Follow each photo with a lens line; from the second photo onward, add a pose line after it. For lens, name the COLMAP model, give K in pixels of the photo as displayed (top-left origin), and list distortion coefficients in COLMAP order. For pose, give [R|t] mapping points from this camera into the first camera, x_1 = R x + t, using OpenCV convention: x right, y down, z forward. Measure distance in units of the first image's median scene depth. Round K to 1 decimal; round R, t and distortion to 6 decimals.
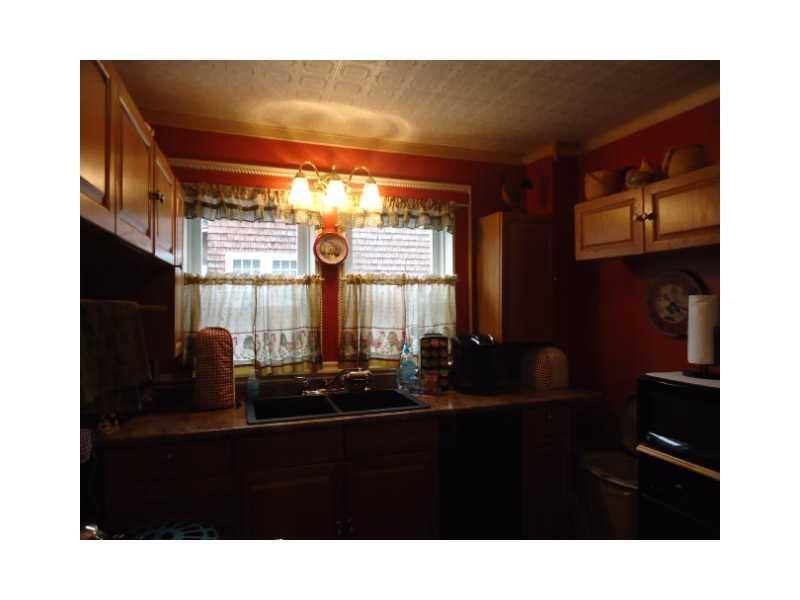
lens RADIAL K [[459.0, 0, 401.1], [0, 459.0, 297.2], [0, 0, 1]] dist [-0.025891, 0.018955]
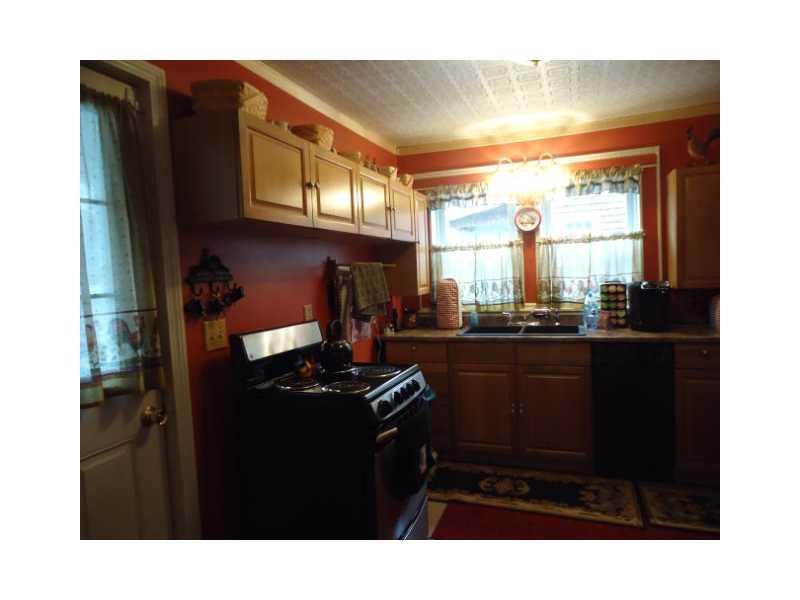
lens RADIAL K [[459.0, 0, 401.1], [0, 459.0, 297.2], [0, 0, 1]] dist [-0.025891, 0.018955]
pose [[0.771885, 0.003276, -0.635753, 0.417890], [0.047698, 0.996870, 0.063048, 0.019923], [0.633970, -0.078990, 0.769313, -0.285491]]
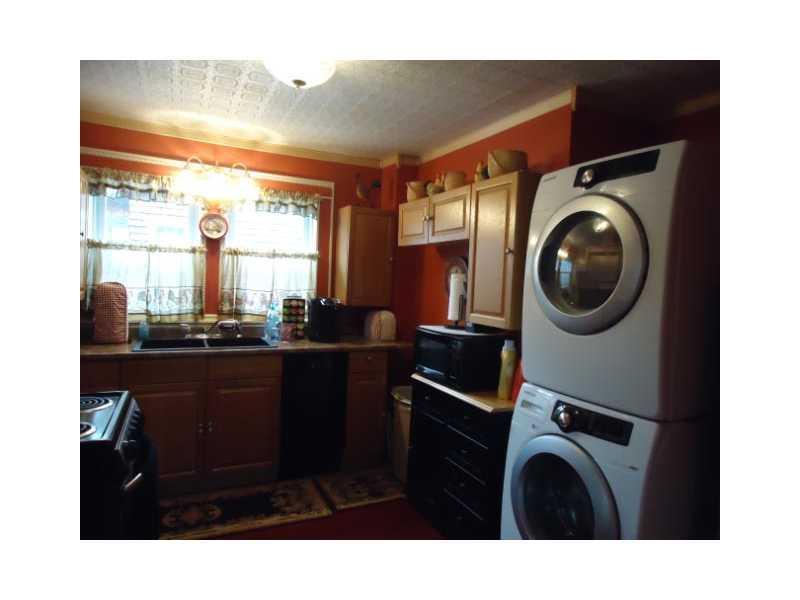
lens RADIAL K [[459.0, 0, 401.1], [0, 459.0, 297.2], [0, 0, 1]] dist [-0.025891, 0.018955]
pose [[0.991125, 0.043114, 0.125743, 0.215523], [-0.049116, 0.997778, 0.045023, 0.009047], [-0.123523, -0.050799, 0.991041, -0.340497]]
